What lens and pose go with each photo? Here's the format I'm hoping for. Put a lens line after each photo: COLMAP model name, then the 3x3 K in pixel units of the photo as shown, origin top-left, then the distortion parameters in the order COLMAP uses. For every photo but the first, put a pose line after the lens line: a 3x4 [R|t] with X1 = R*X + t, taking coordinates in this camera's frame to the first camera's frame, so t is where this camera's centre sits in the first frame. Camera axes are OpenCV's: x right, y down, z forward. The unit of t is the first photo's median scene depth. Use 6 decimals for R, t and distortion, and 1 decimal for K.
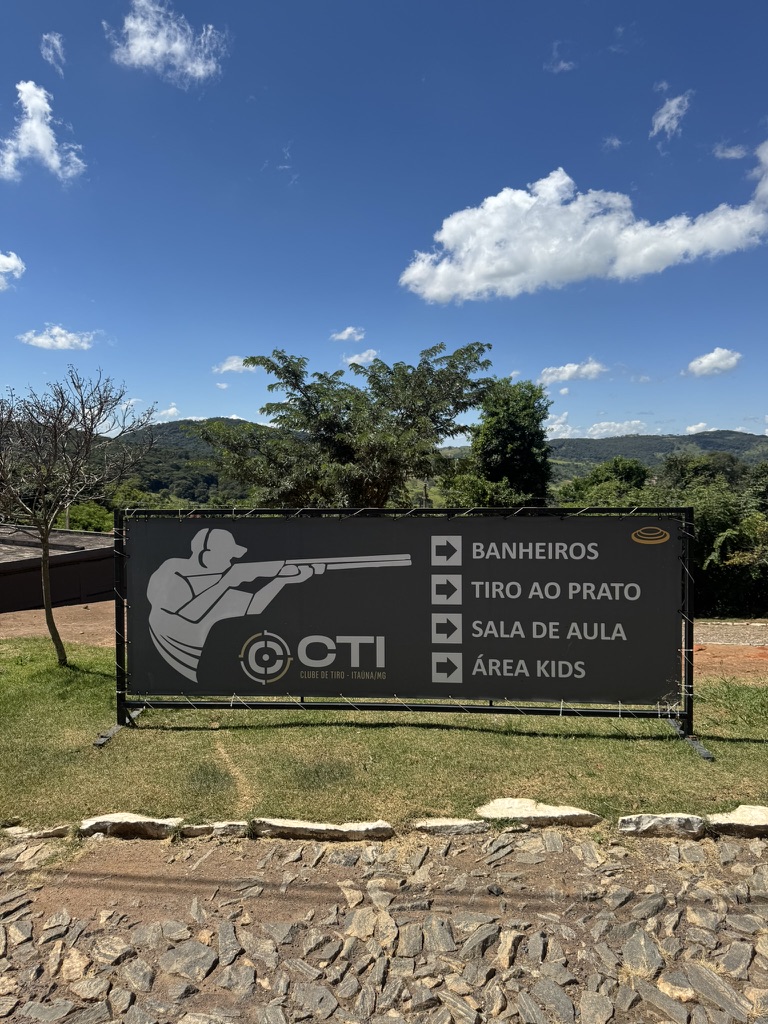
lens RADIAL K [[708.9, 0, 380.4], [0, 708.9, 509.7], [0, 0, 1]] dist [0.054955, -0.059263]
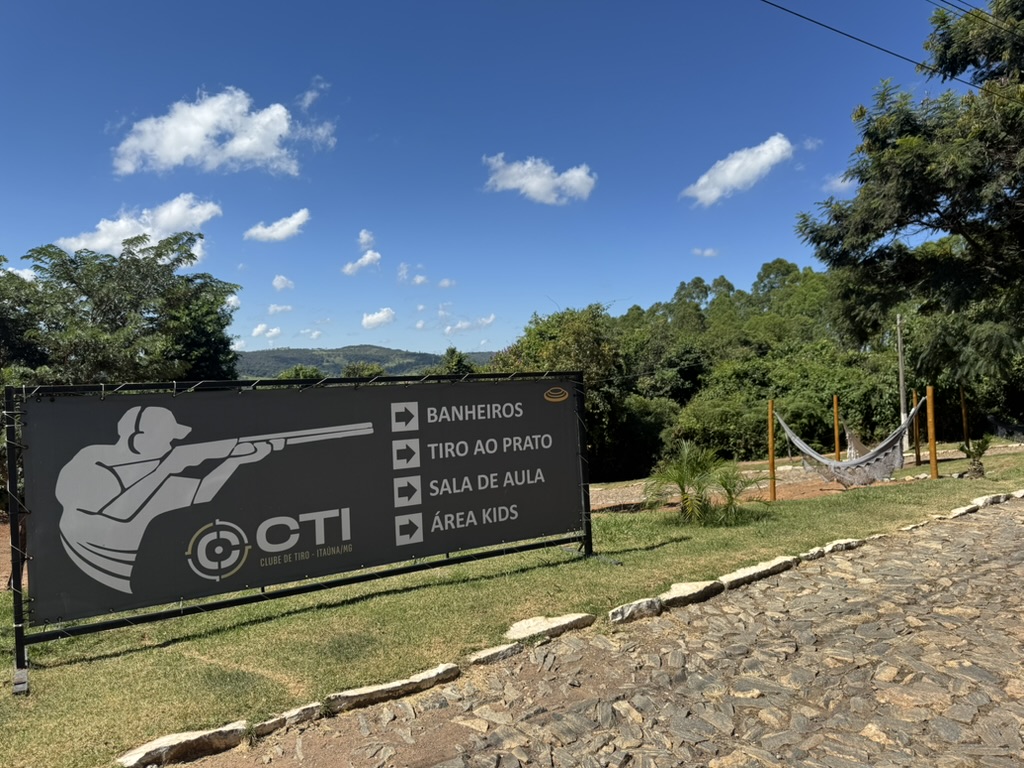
lens RADIAL K [[708.9, 0, 500.2], [0, 708.9, 369.5], [0, 0, 1]] dist [0.054955, -0.059263]
pose [[0.817992, -0.015620, 0.575018, -0.398140], [0.055847, 0.997065, -0.052362, 0.051873], [-0.572513, 0.074945, 0.816463, 0.057083]]
